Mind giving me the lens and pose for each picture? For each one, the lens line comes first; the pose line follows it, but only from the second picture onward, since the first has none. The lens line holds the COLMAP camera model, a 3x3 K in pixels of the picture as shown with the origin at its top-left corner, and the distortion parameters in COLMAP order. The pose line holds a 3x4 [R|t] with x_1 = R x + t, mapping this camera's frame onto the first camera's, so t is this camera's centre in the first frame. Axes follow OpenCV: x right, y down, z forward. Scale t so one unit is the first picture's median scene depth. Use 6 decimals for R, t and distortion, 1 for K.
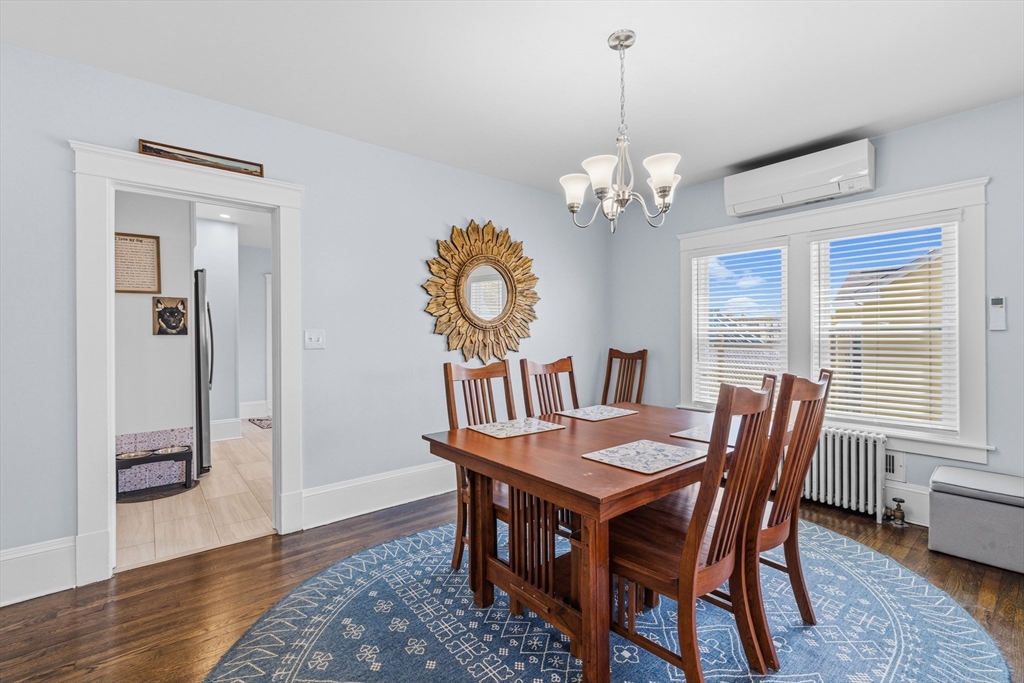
lens RADIAL K [[450.6, 0, 512.0], [0, 450.6, 341.5], [0, 0, 1]] dist [-0.001444, 0.000215]
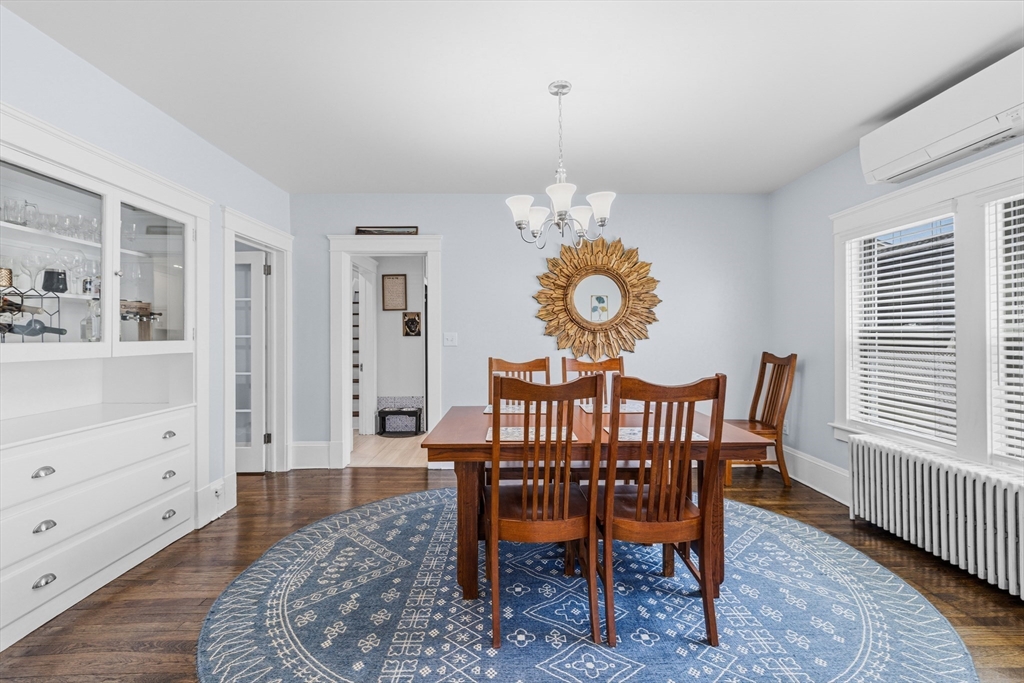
lens RADIAL K [[450.6, 0, 512.0], [0, 450.6, 341.5], [0, 0, 1]] dist [-0.001444, 0.000215]
pose [[0.777438, 0.009531, -0.628887, 0.507600], [-0.009713, 0.999948, 0.003147, -0.003951], [0.628884, 0.003662, 0.777490, 0.000013]]
